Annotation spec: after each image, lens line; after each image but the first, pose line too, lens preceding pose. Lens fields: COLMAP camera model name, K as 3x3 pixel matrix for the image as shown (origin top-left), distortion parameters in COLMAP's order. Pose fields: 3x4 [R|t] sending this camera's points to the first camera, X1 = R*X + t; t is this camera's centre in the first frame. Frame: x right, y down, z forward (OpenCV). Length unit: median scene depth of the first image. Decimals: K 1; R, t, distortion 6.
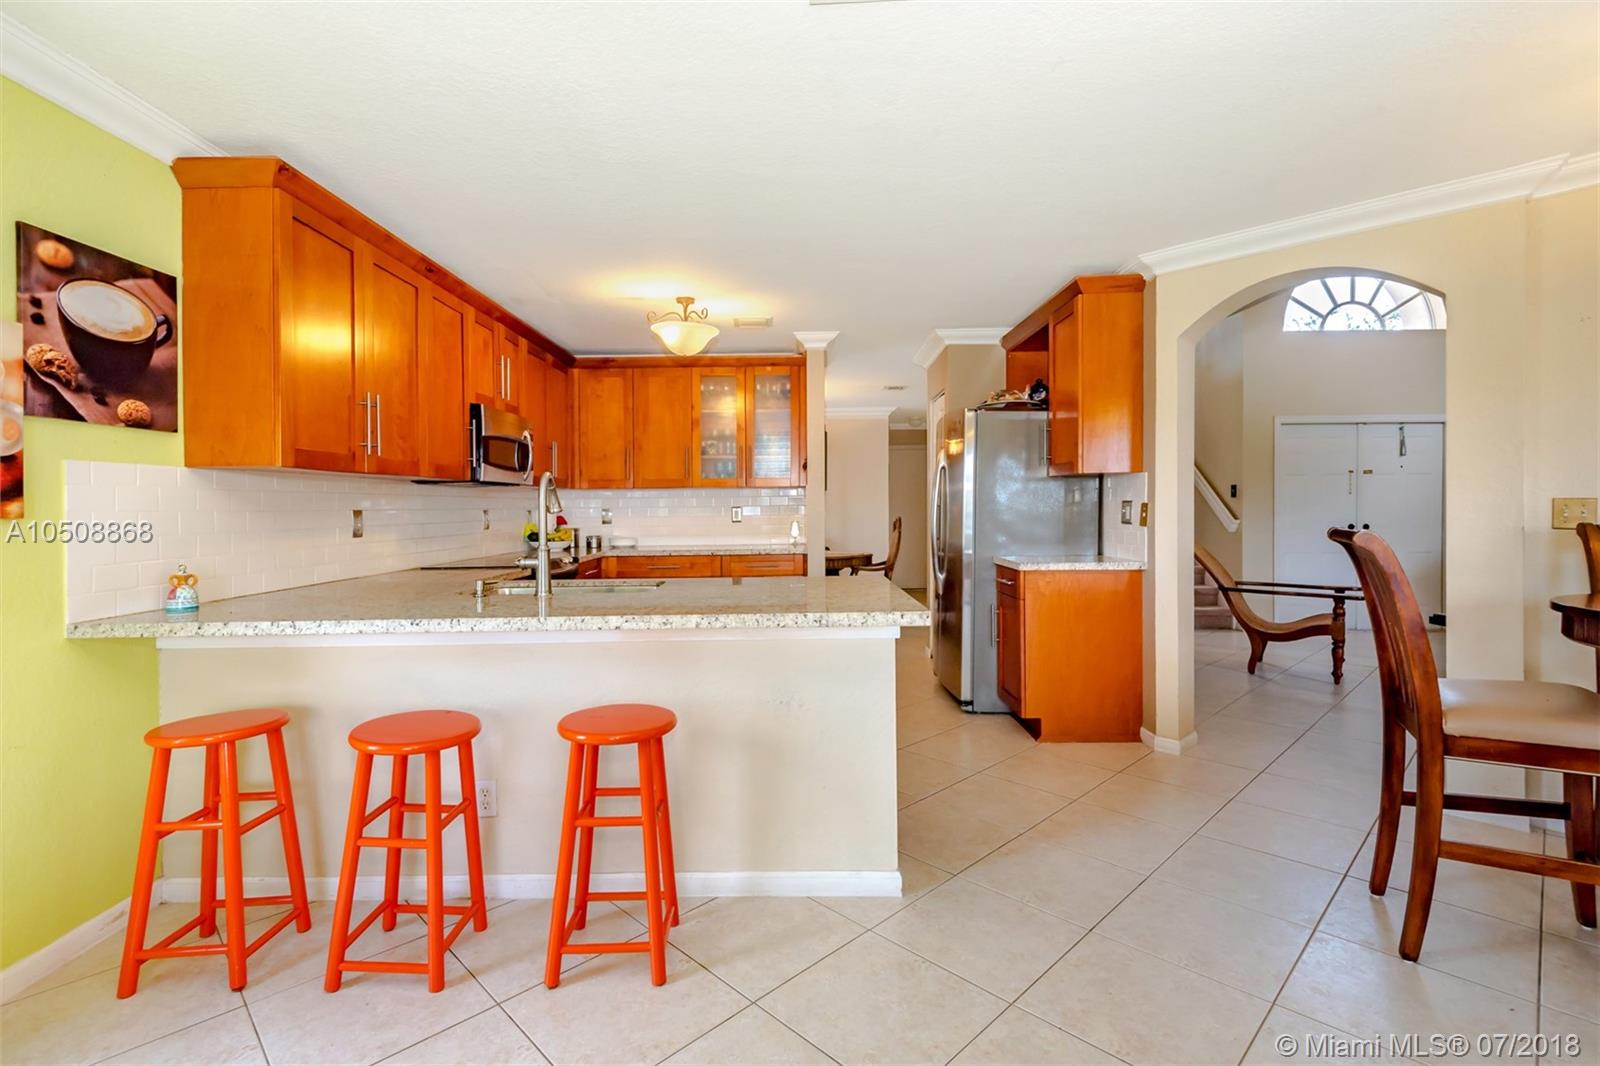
lens RADIAL K [[771.7, 0, 799.4], [0, 771.7, 514.3], [0, 0, 1]] dist [0.002420, -0.000109]
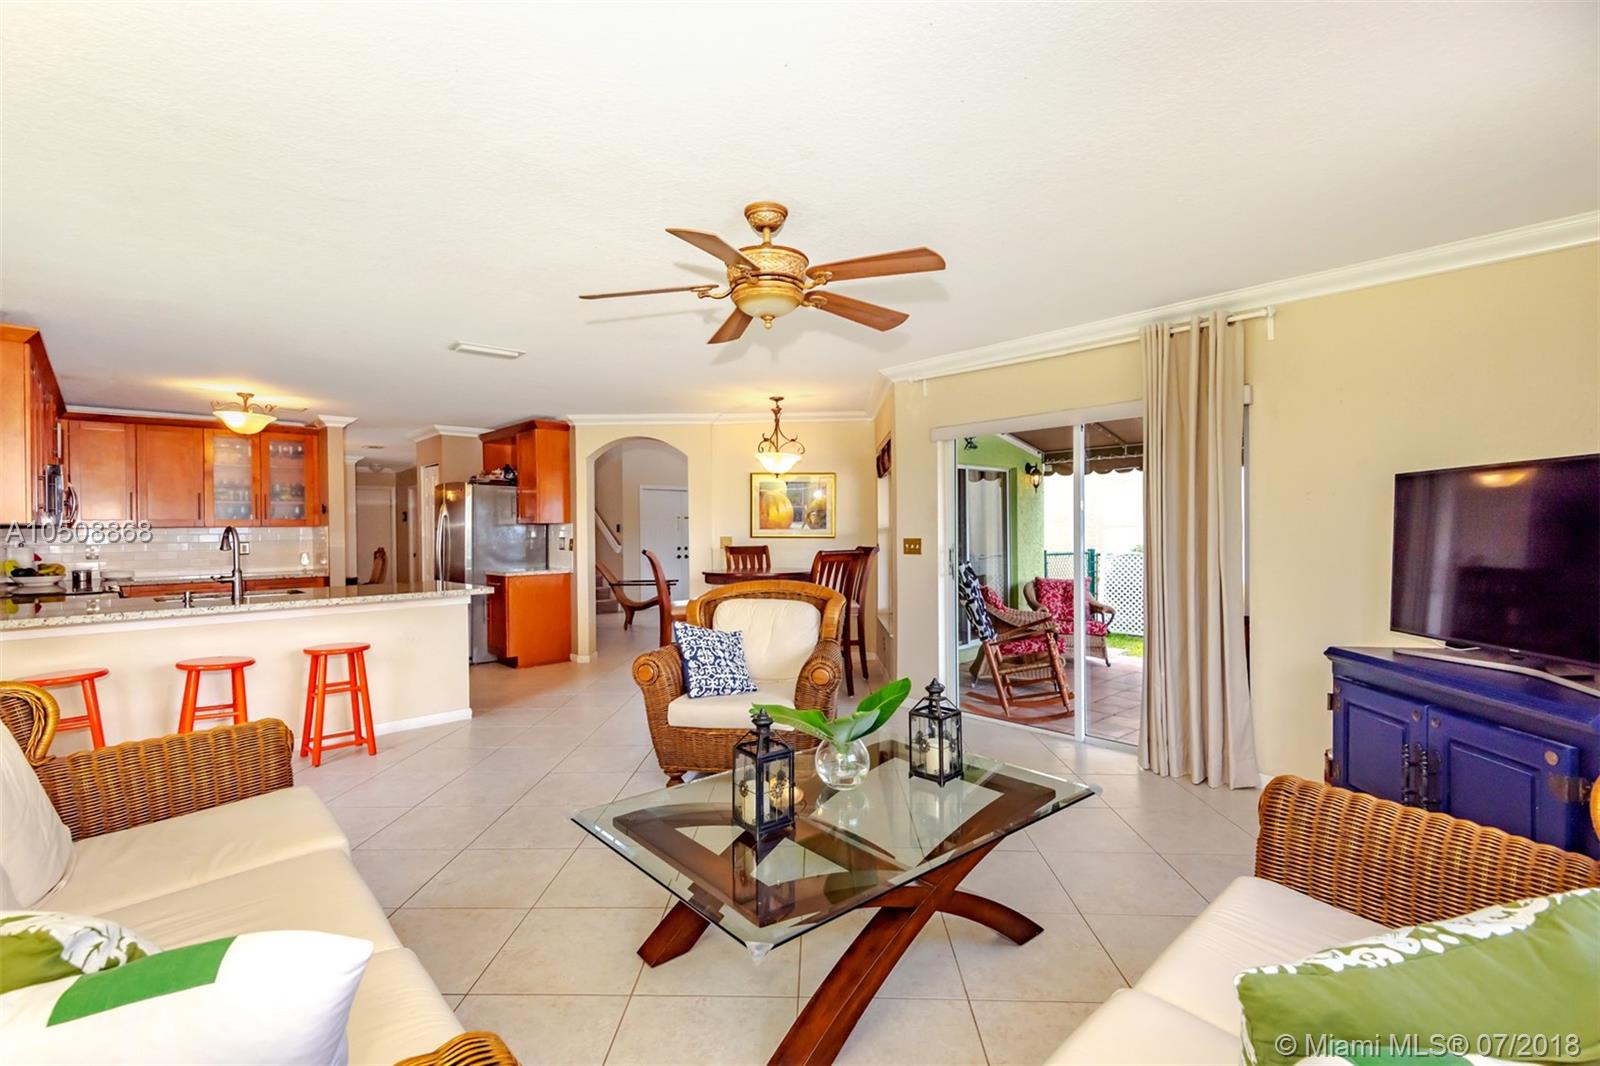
lens RADIAL K [[596.3, 0, 799.8], [0, 596.3, 540.1], [0, 0, 1]] dist [0.000887, -0.000042]
pose [[0.697214, -0.009832, 0.716796, -0.457251], [0.011135, 0.999934, 0.002884, -0.018372], [-0.716777, 0.005971, 0.697277, -0.926481]]
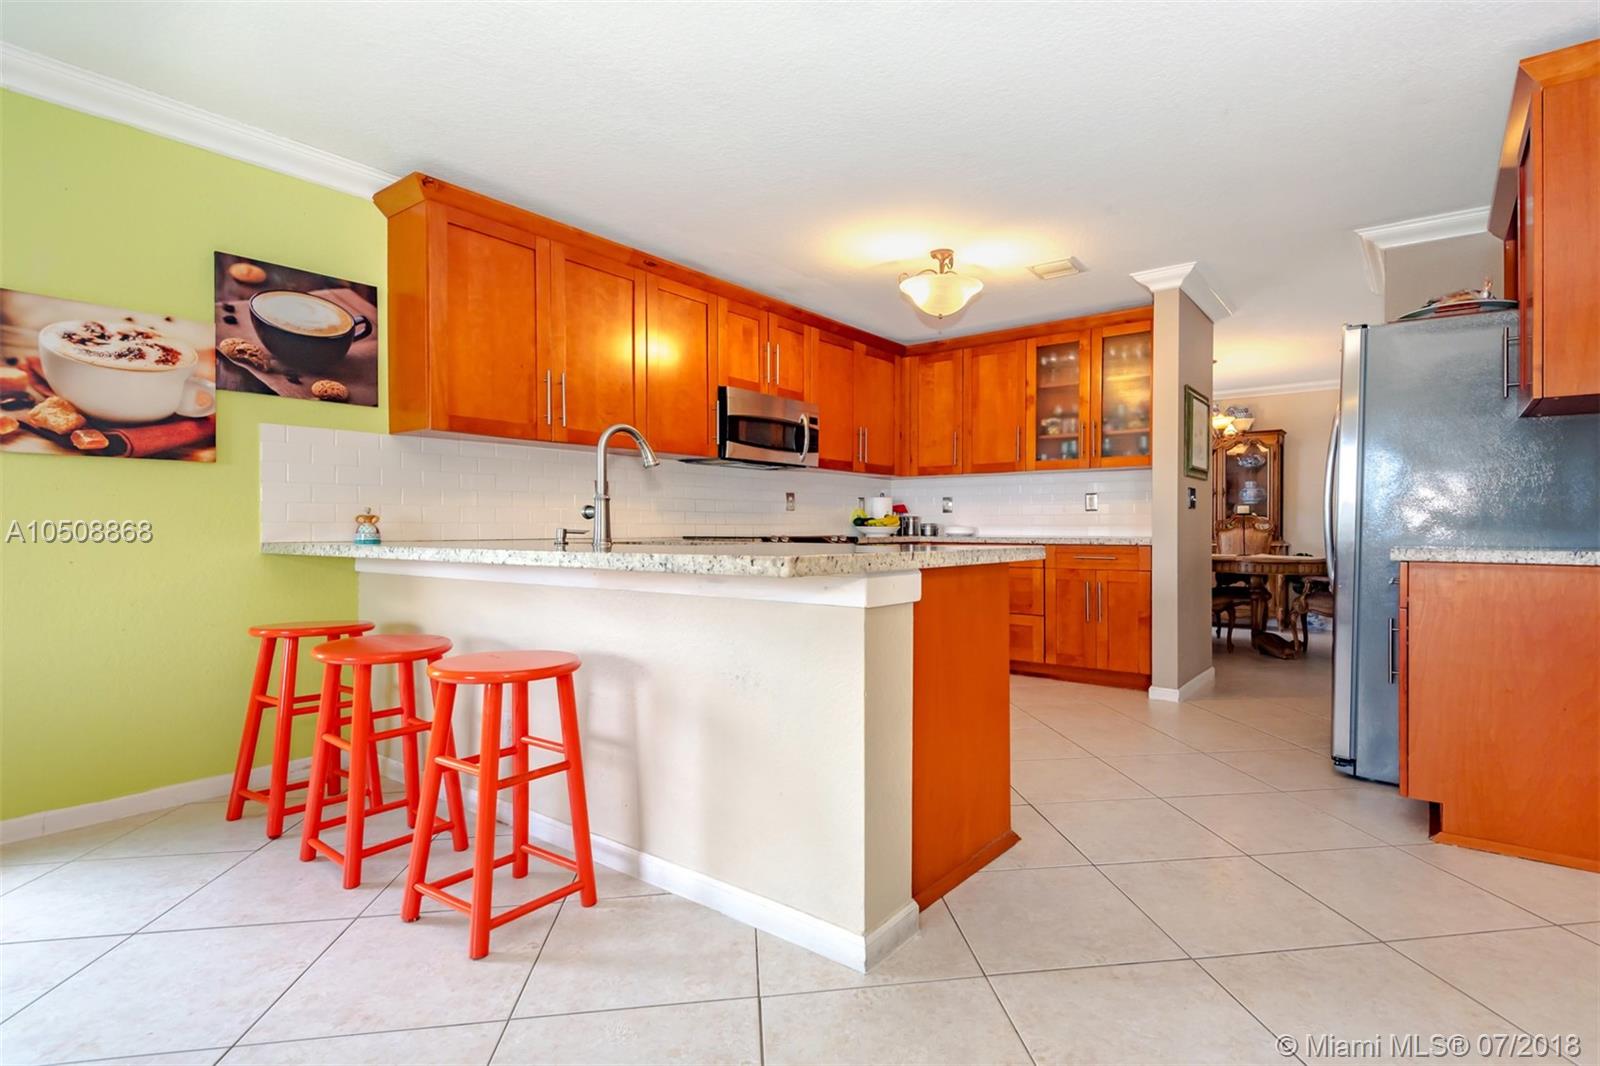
lens RADIAL K [[731.8, 0, 804.8], [0, 731.8, 526.6], [0, 0, 1]] dist [0.010226, -0.000437]
pose [[0.799657, 0.005799, -0.600429, 0.498281], [-0.005009, 0.999983, 0.002987, 0.085539], [0.600436, 0.000619, 0.799672, 0.436591]]
